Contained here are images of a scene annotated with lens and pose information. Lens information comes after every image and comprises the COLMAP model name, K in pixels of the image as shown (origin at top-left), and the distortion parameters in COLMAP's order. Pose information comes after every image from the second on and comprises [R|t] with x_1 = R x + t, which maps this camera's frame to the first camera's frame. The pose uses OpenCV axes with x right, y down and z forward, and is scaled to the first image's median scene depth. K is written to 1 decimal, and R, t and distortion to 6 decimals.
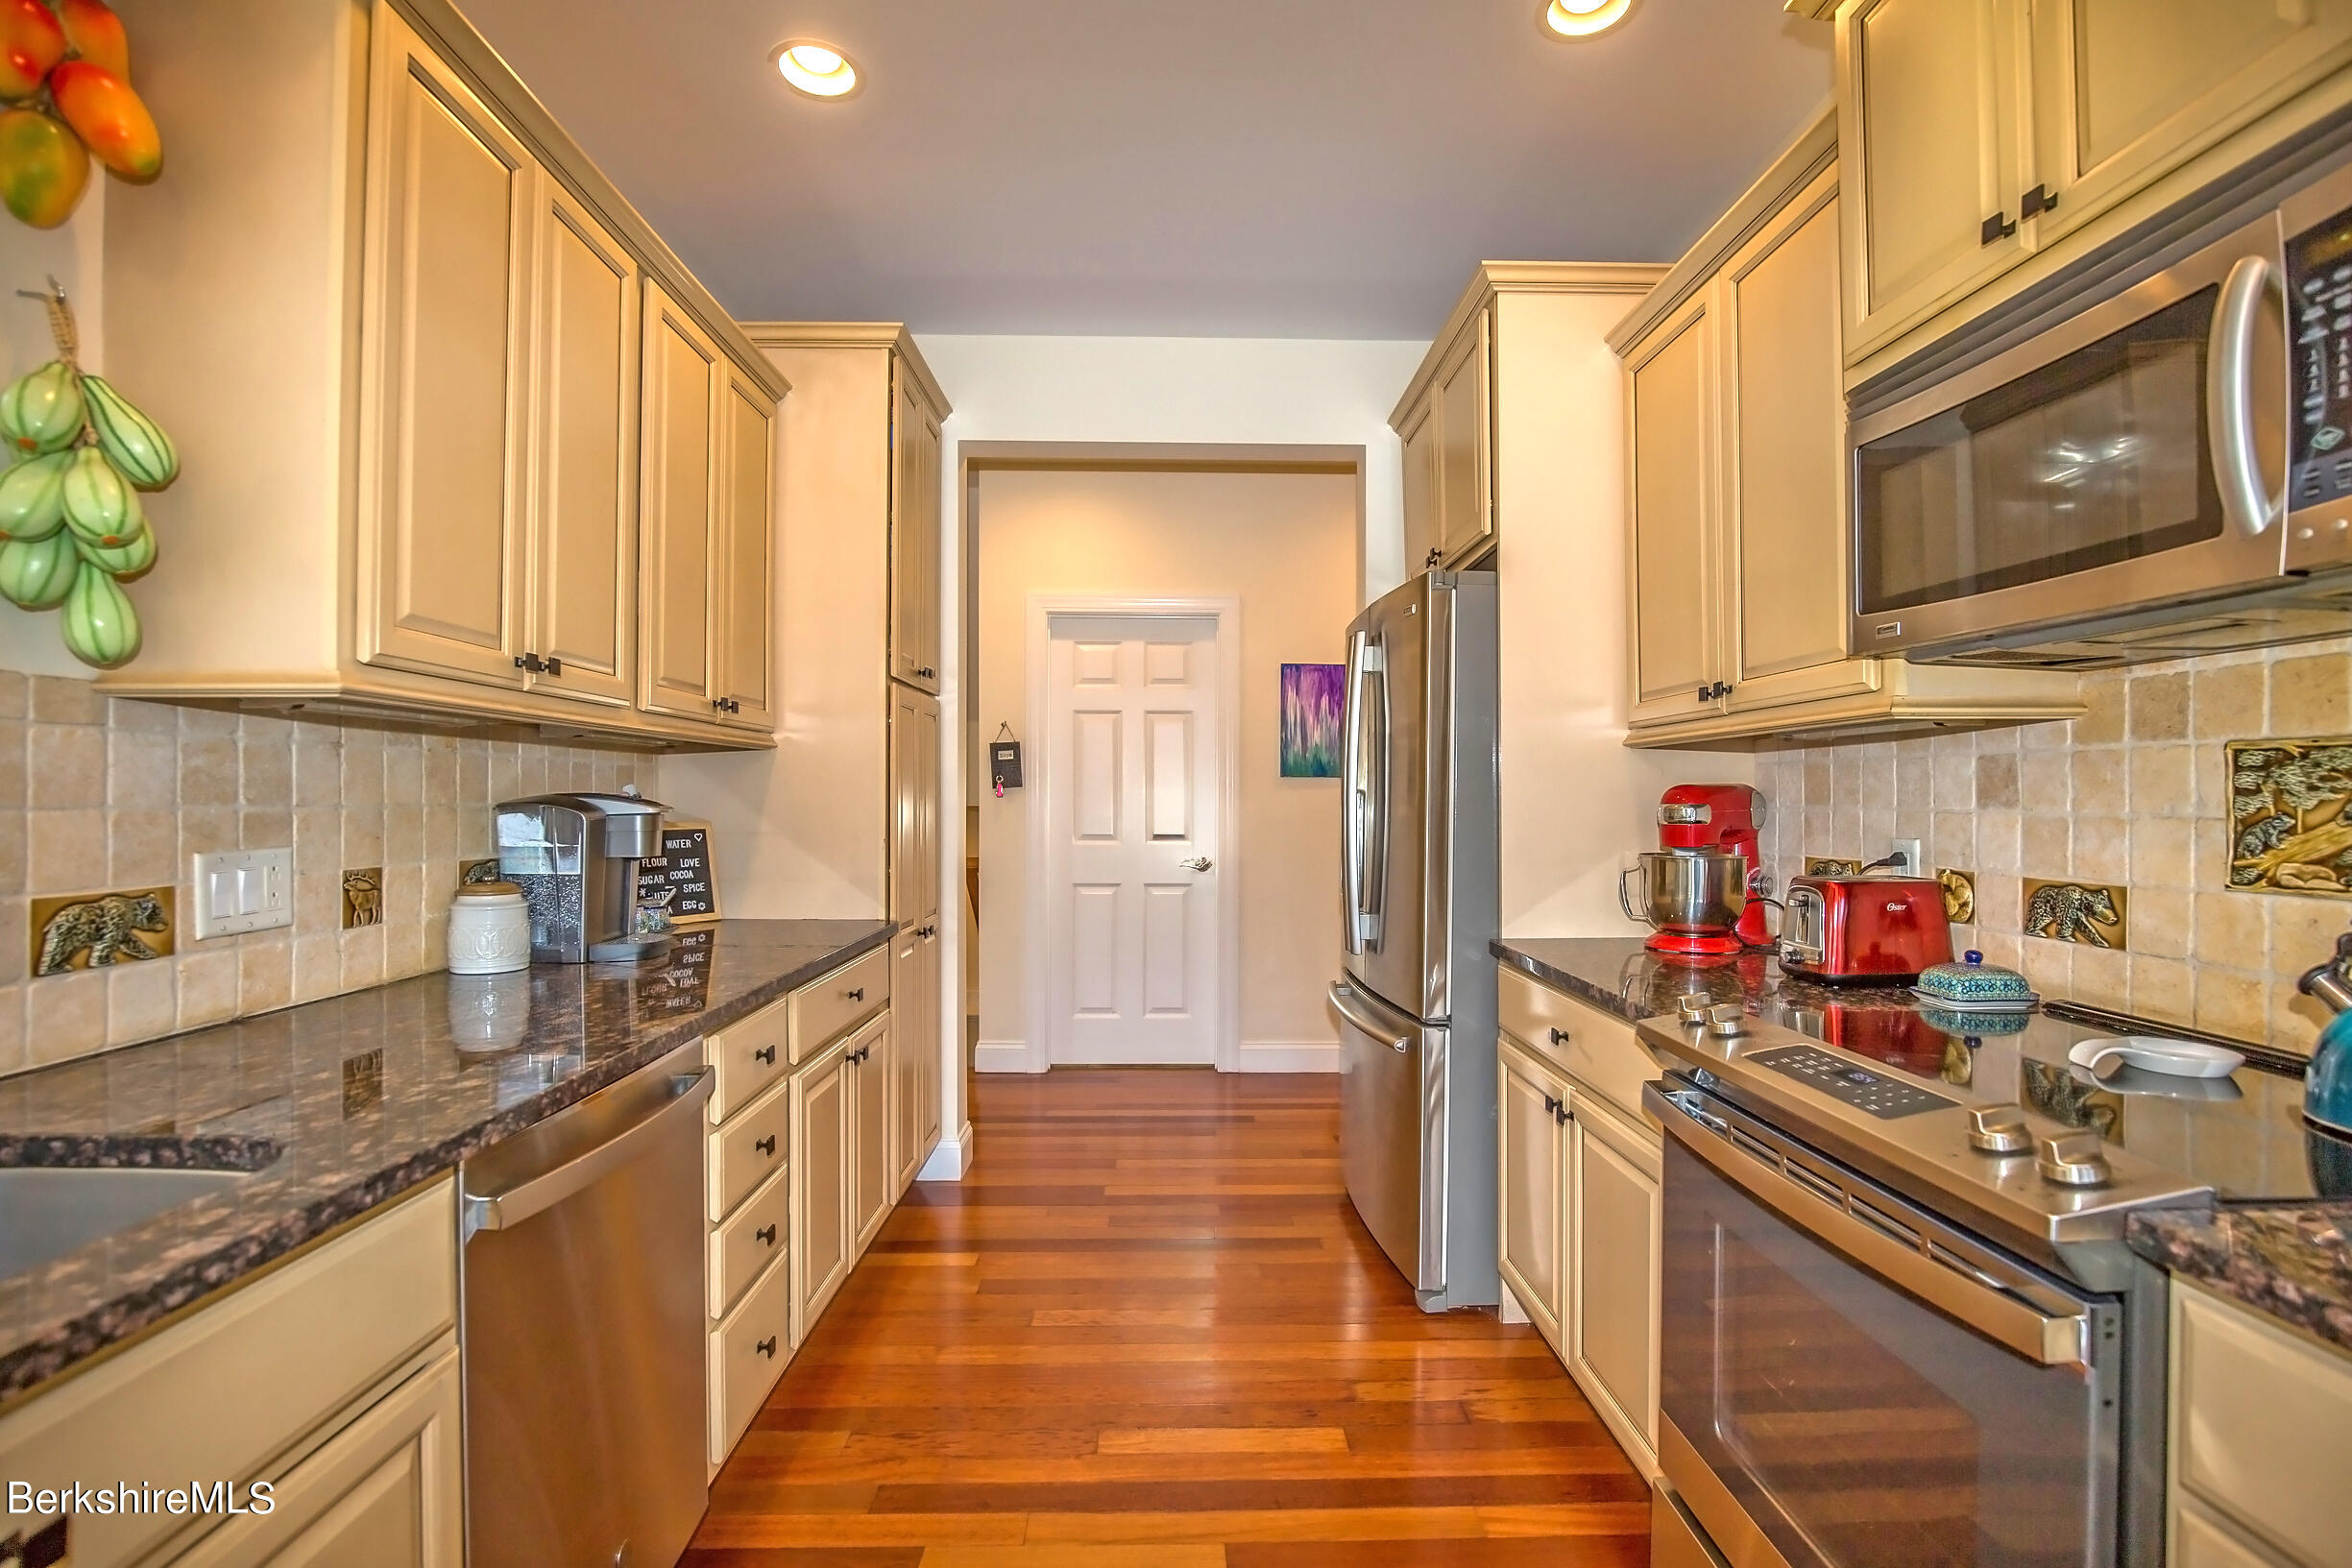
lens RADIAL K [[1082.6, 0, 1188.8], [0, 1082.6, 796.3], [0, 0, 1]] dist [-0.043715, 0.009127]
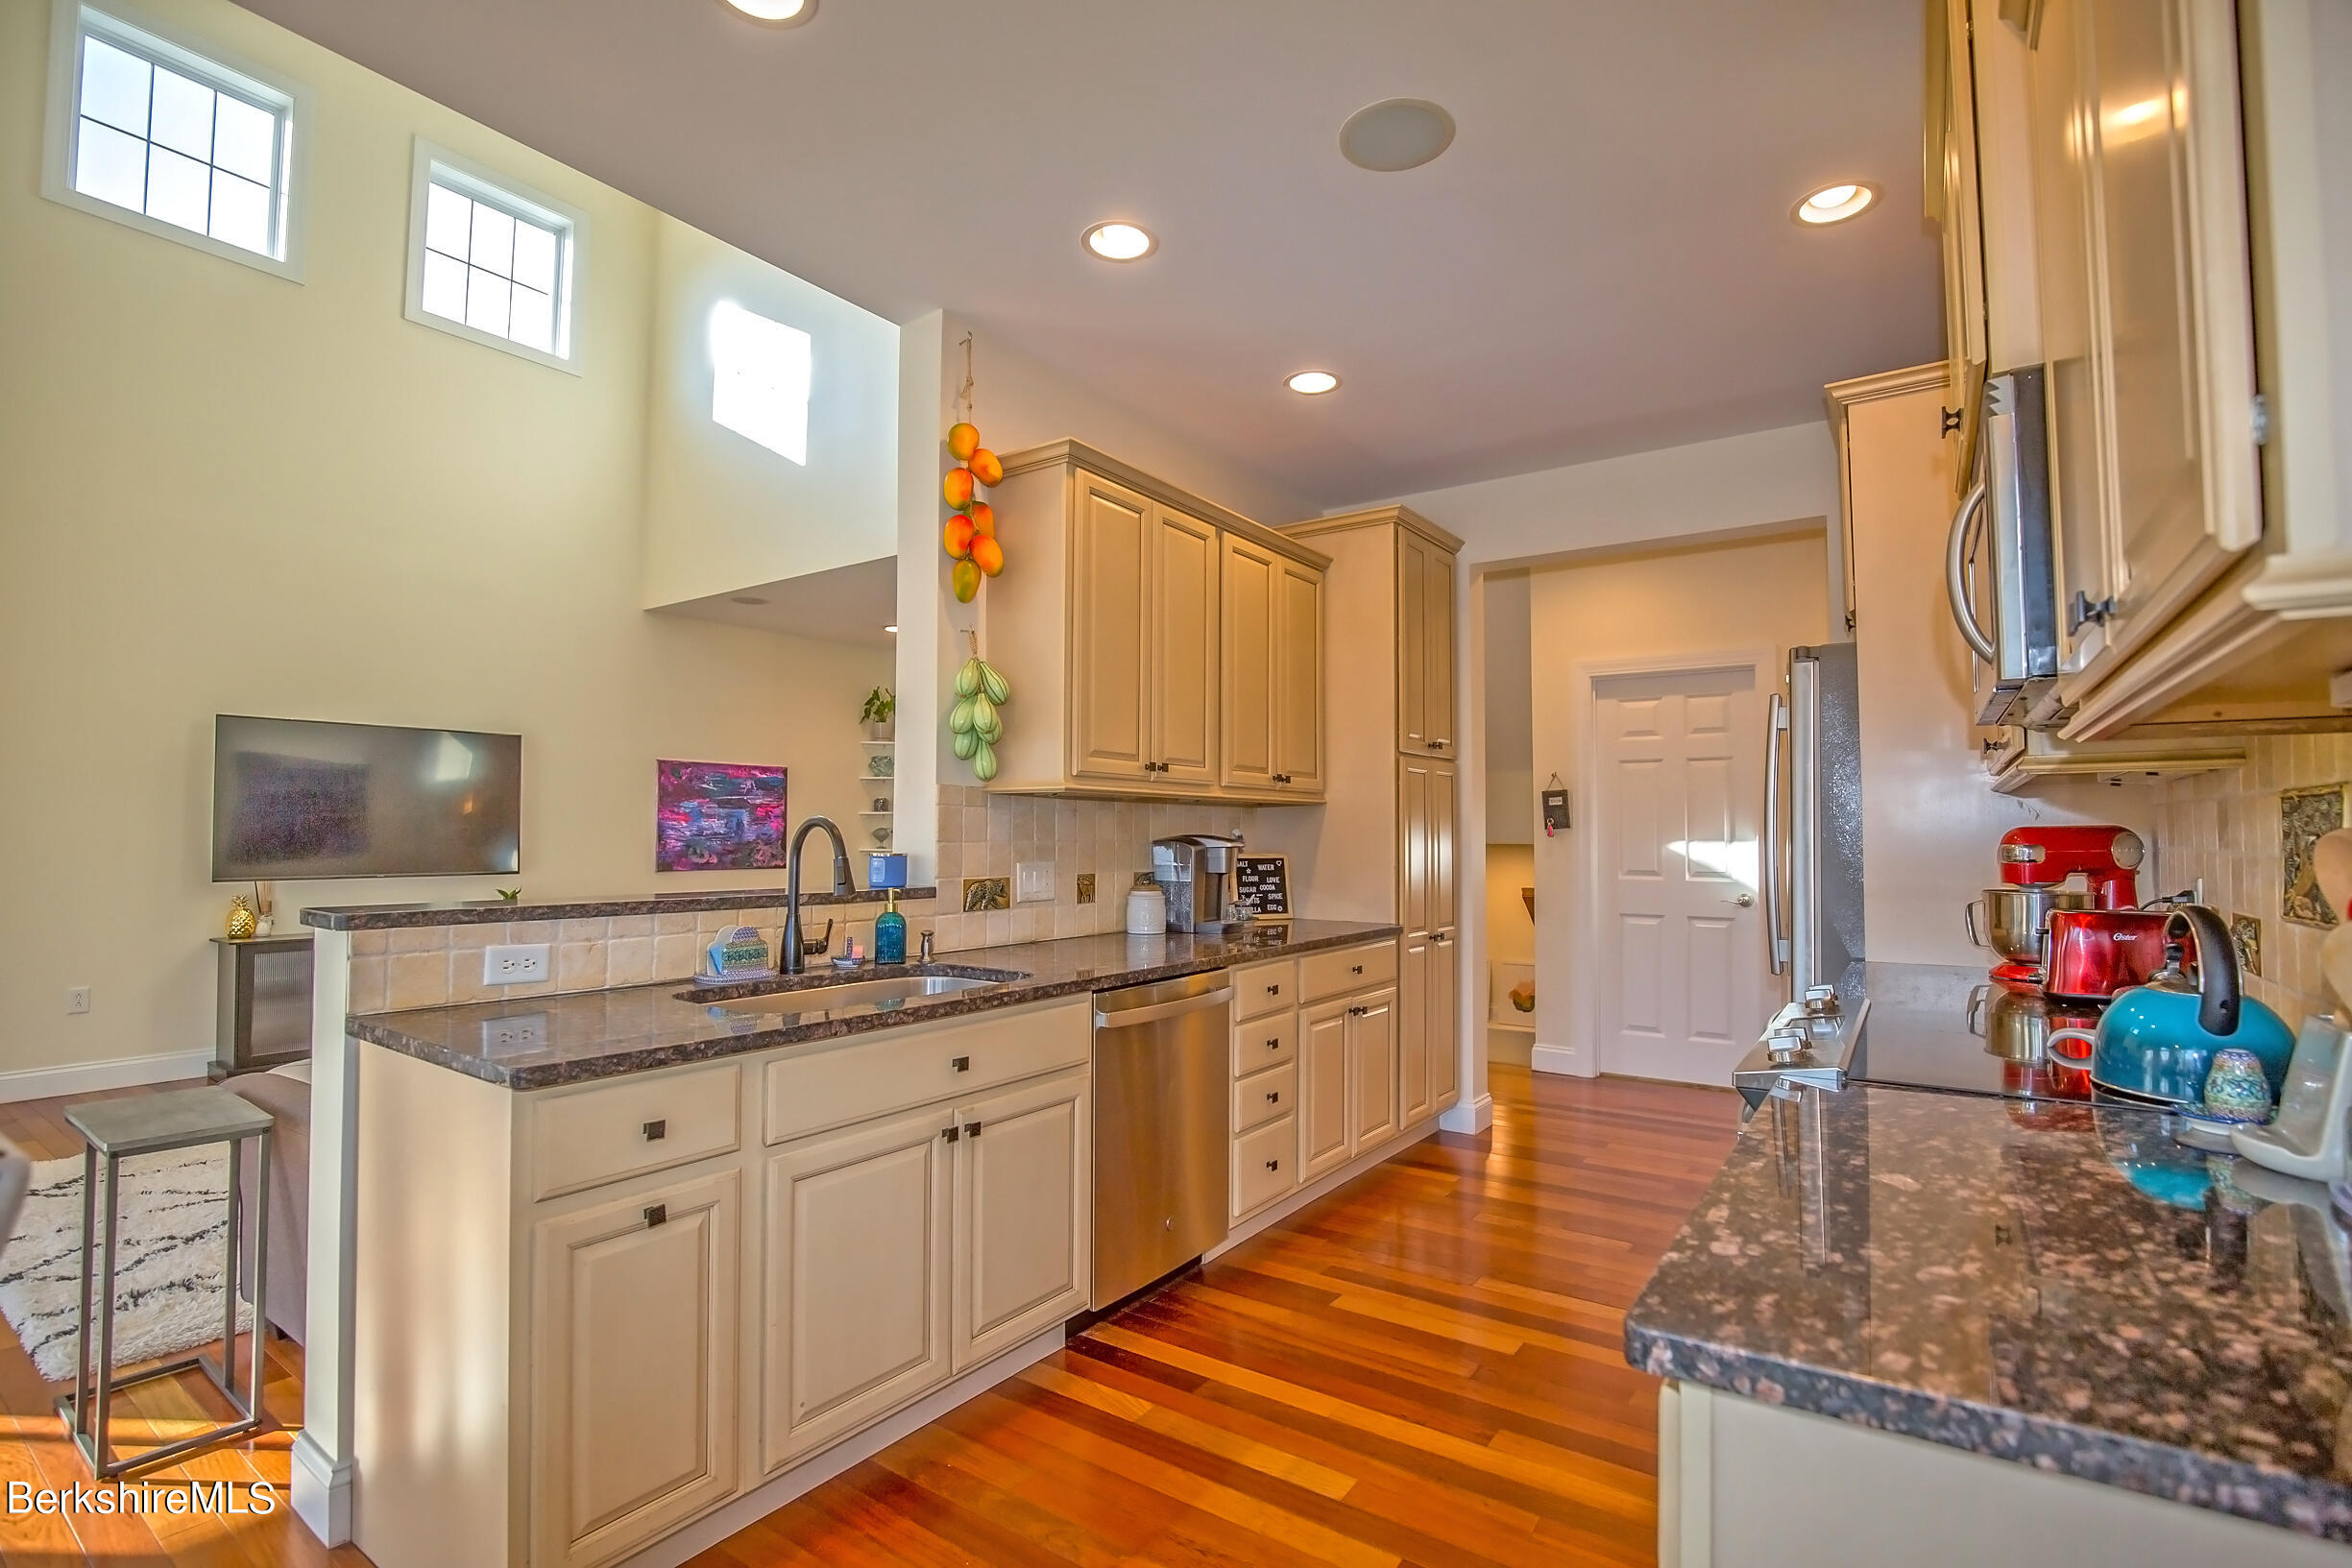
lens RADIAL K [[1107.1, 0, 1184.8], [0, 1107.1, 796.0], [0, 0, 1]] dist [-0.045157, 0.008880]
pose [[0.801257, -0.019733, -0.597995, 0.497509], [-0.001320, 0.999395, -0.034747, -0.003335], [0.598319, 0.028631, 0.800746, -0.448070]]
